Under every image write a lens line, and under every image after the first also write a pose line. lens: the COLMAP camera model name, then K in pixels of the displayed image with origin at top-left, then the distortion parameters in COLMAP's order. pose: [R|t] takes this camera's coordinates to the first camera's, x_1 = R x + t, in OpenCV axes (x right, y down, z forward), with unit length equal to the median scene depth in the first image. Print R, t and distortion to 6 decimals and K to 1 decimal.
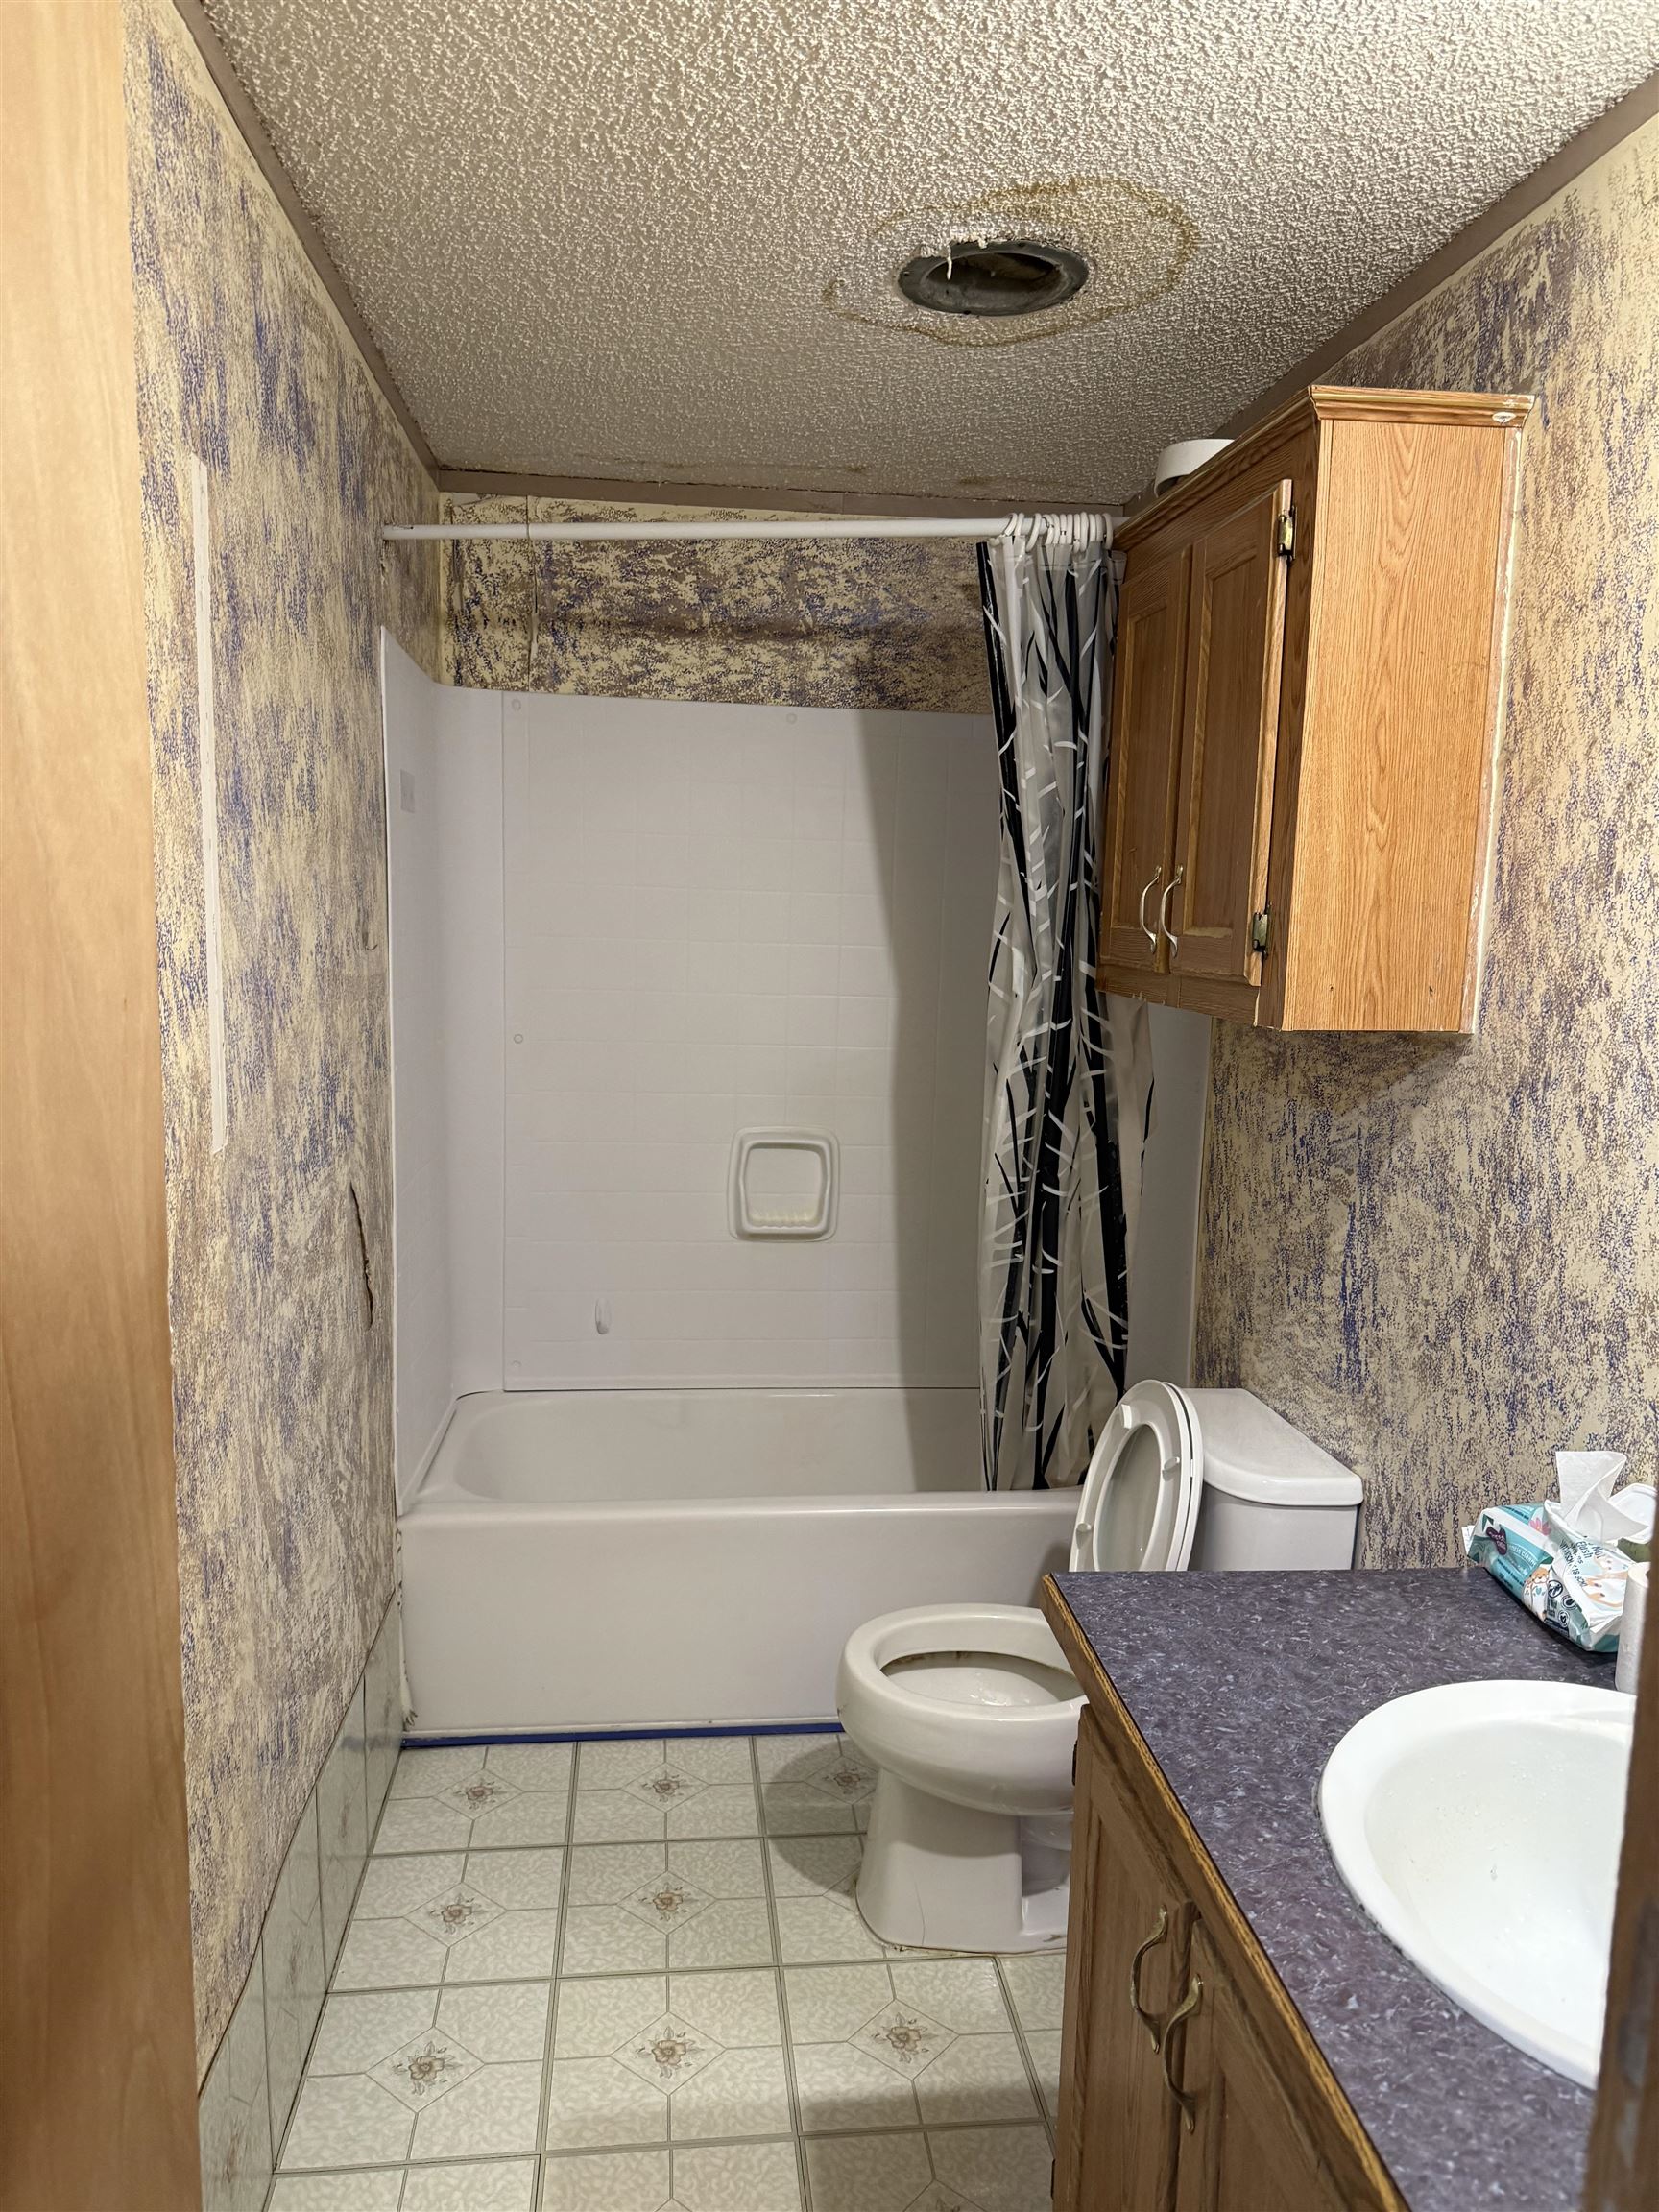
lens RADIAL K [[1551.2, 0, 816.6], [0, 1551.2, 1103.4], [0, 0, 1]] dist [0.093698, -0.000278]
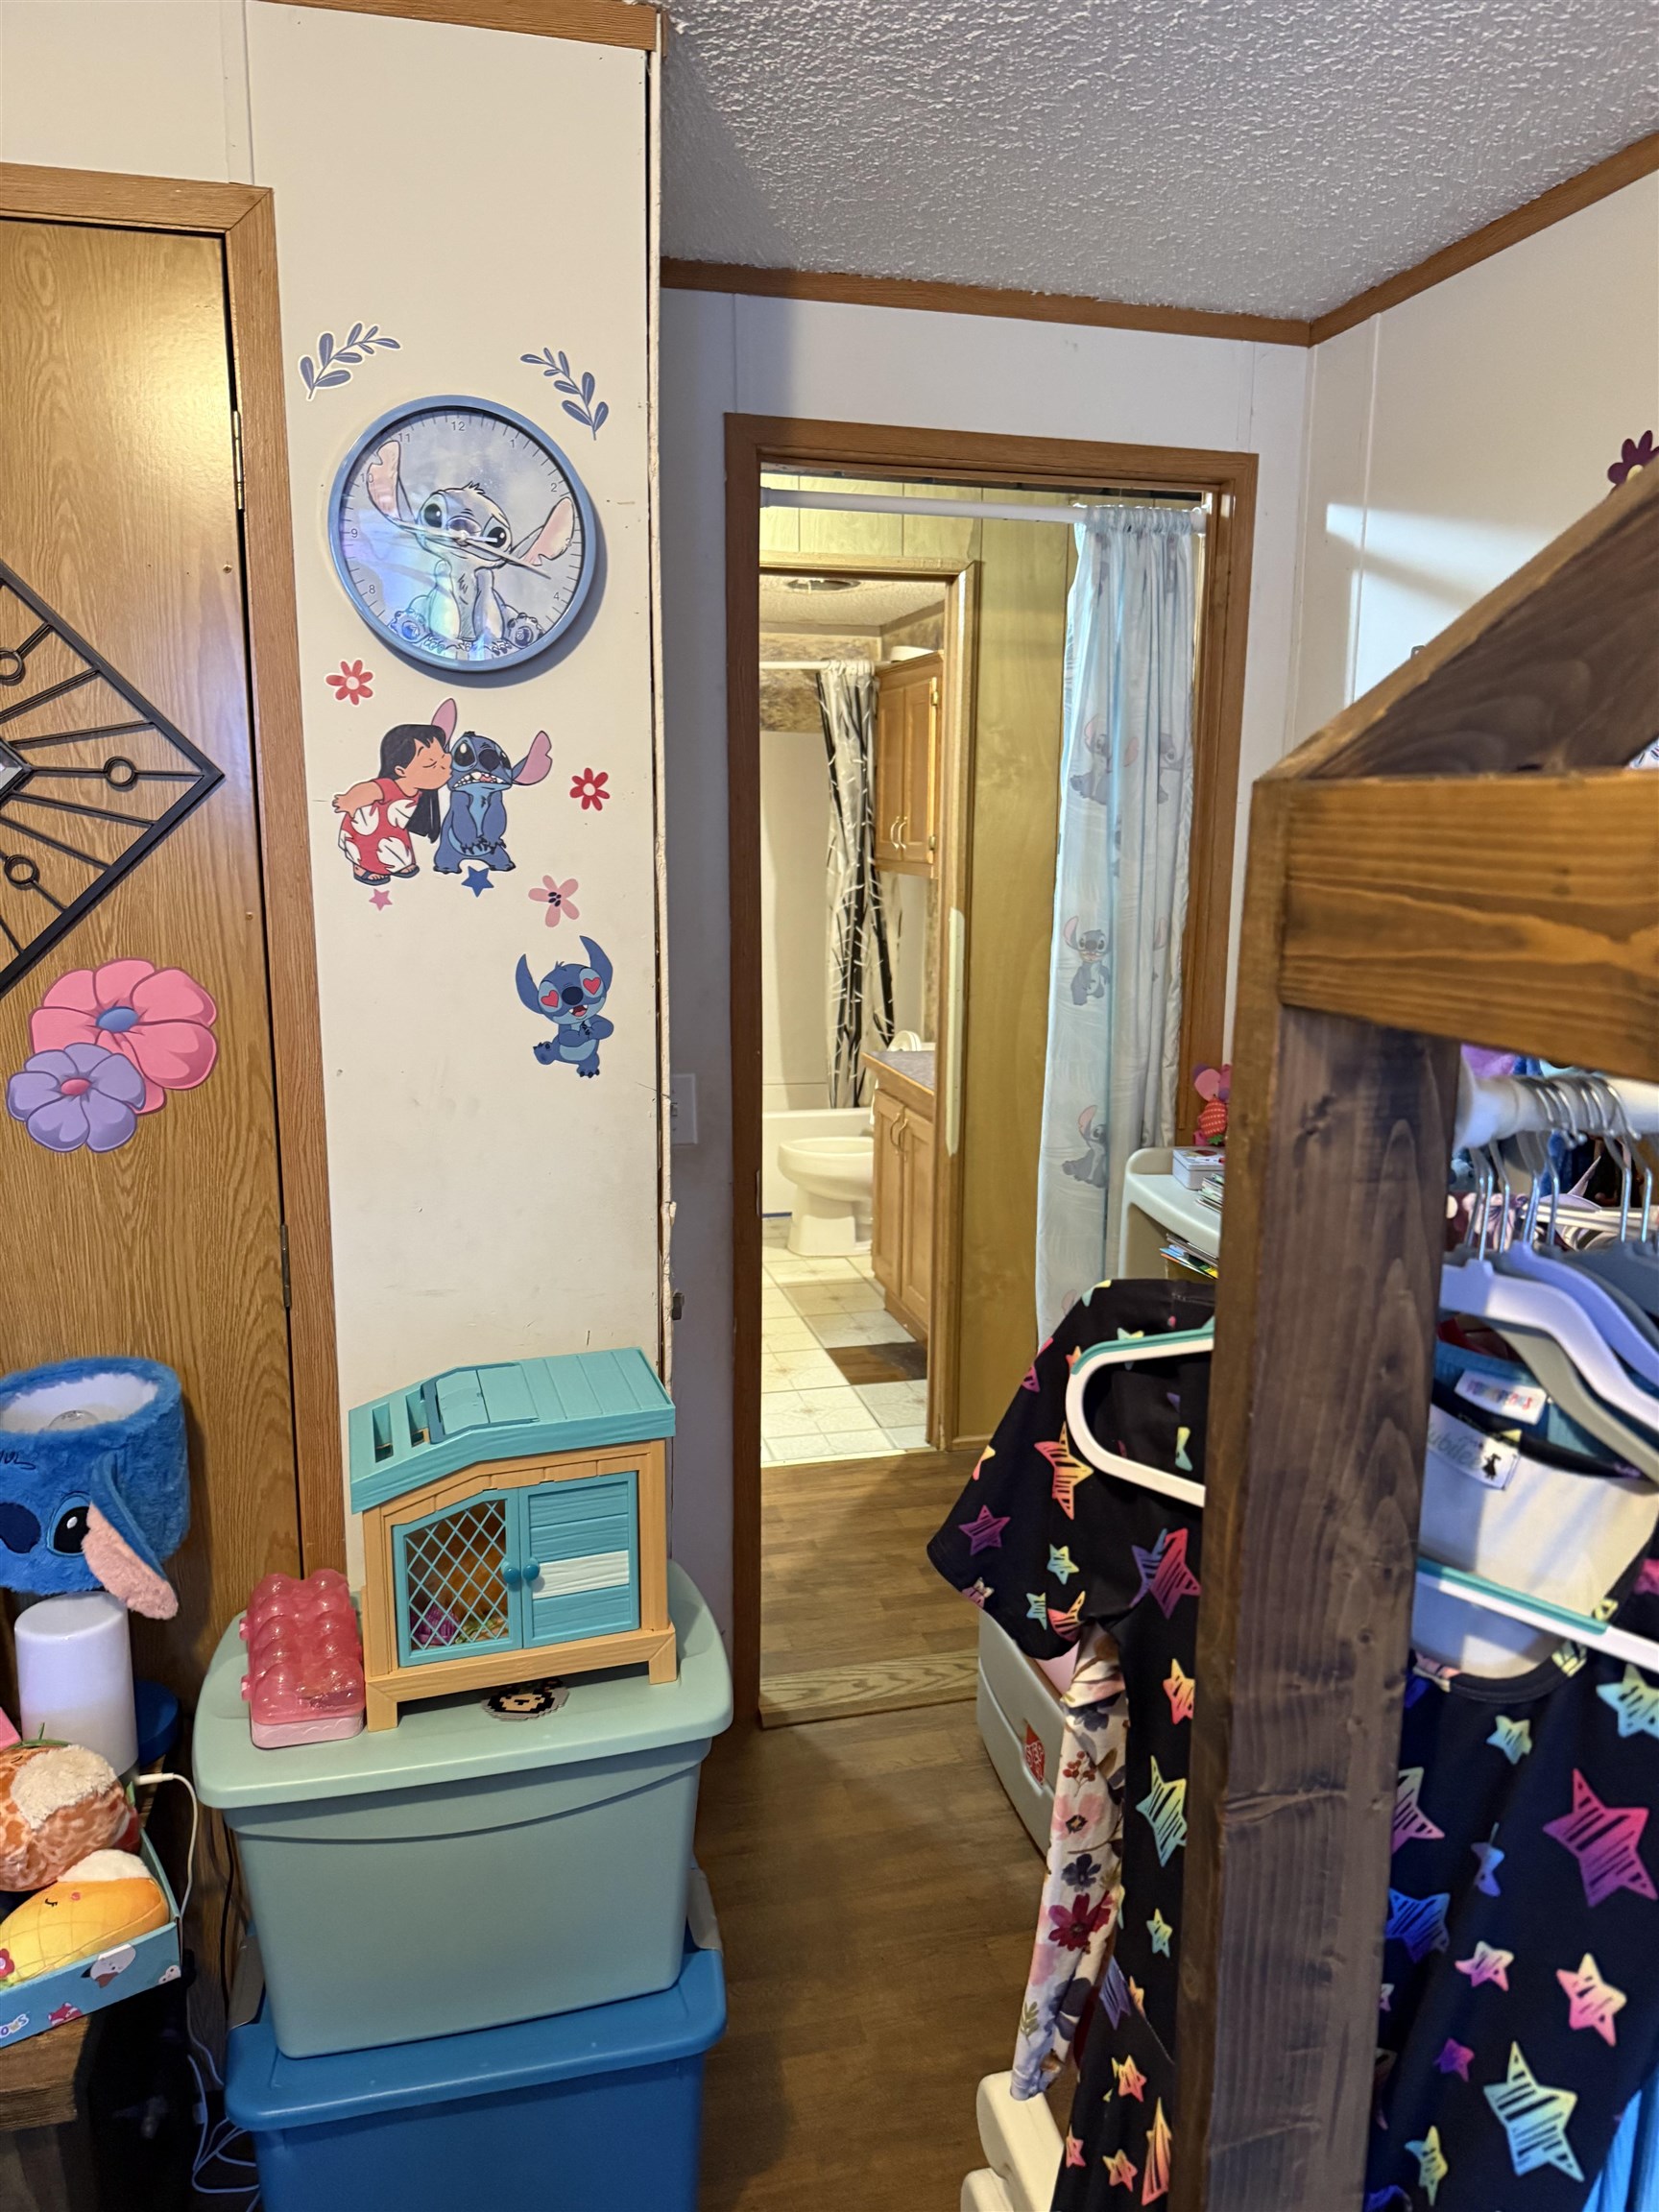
lens RADIAL K [[1551.2, 0, 831.8], [0, 1551.2, 1114.3], [0, 0, 1]] dist [0.093698, -0.000278]
pose [[0.989024, -0.043386, 0.141245, -0.213617], [0.034951, 0.997485, 0.061663, 0.137871], [-0.143565, -0.056050, 0.988052, -1.224224]]
